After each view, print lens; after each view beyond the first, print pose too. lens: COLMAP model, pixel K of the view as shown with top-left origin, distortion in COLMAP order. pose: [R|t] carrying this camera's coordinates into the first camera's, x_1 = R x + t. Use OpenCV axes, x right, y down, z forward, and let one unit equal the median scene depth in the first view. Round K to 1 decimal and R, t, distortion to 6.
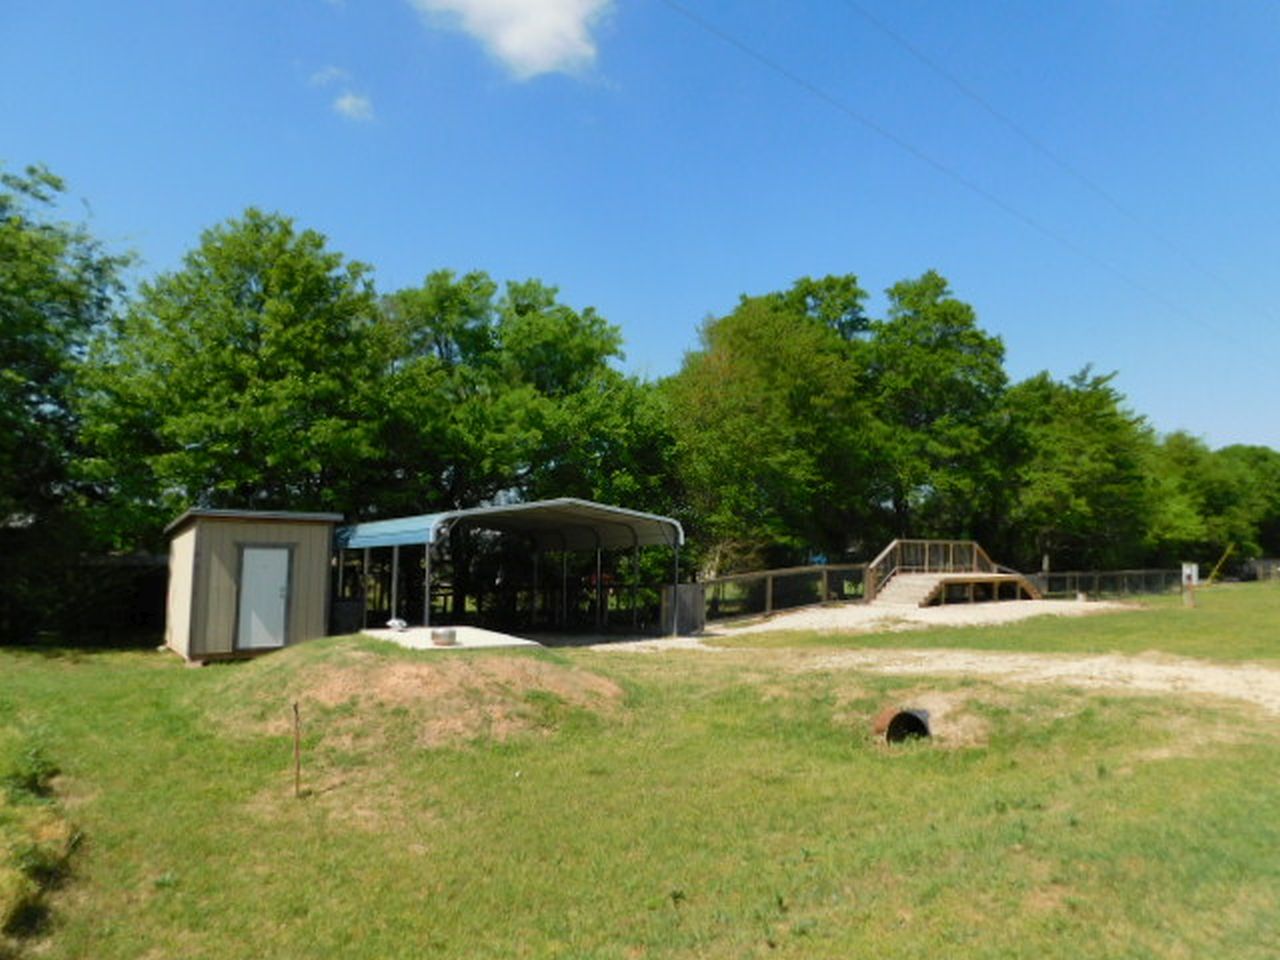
lens RADIAL K [[838.1, 0, 654.3], [0, 838.1, 477.8], [0, 0, 1]] dist [-0.054145, 0.046070]
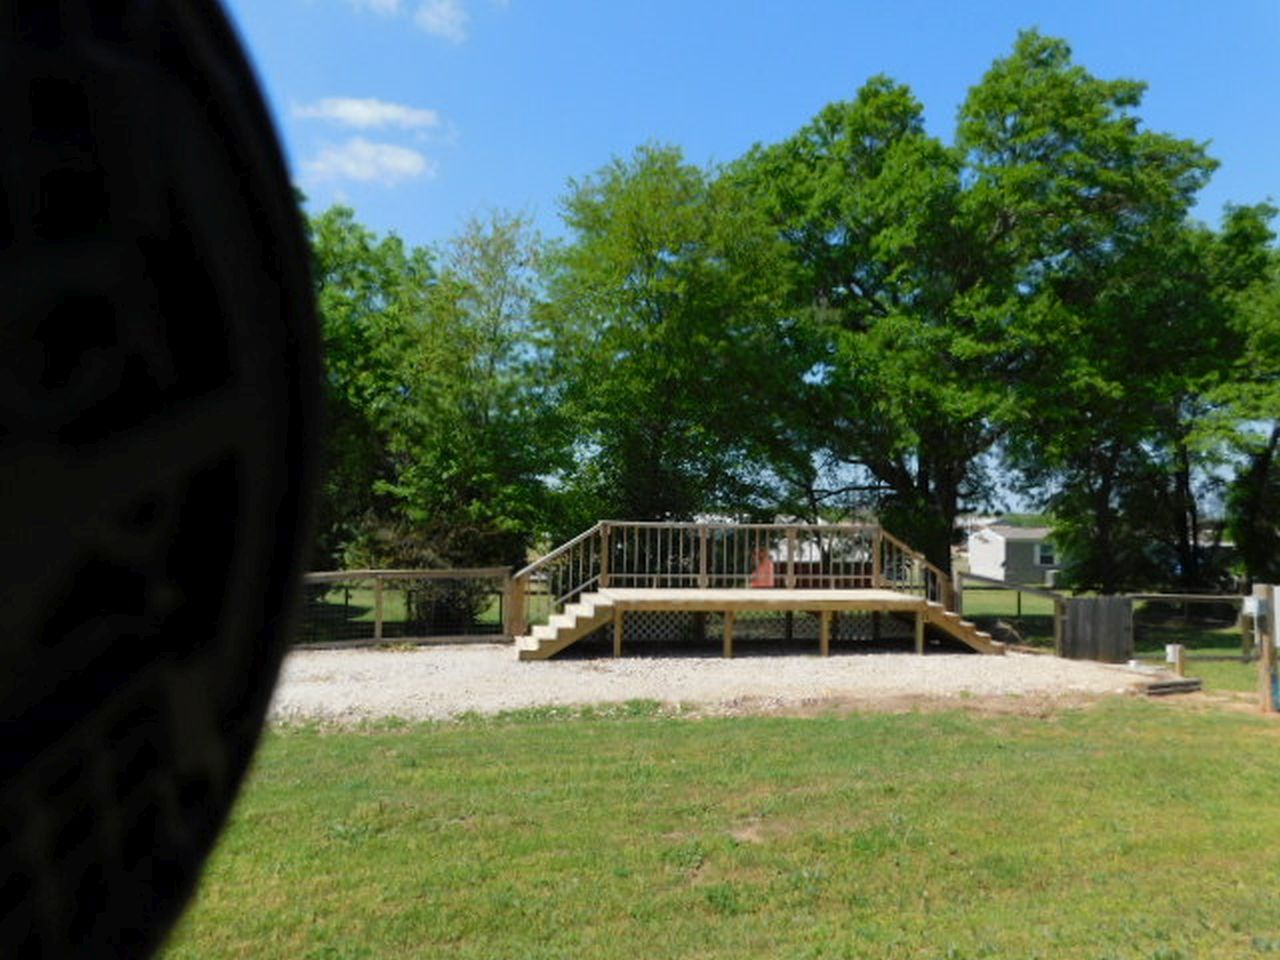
lens RADIAL K [[913.0, 0, 612.4], [0, 913.0, 498.7], [0, 0, 1]] dist [-0.087793, 0.103348]
pose [[0.868025, -0.024268, -0.495928, 0.514414], [0.040327, 0.998951, 0.021700, 0.043412], [0.494881, -0.038836, 0.868093, 0.468005]]
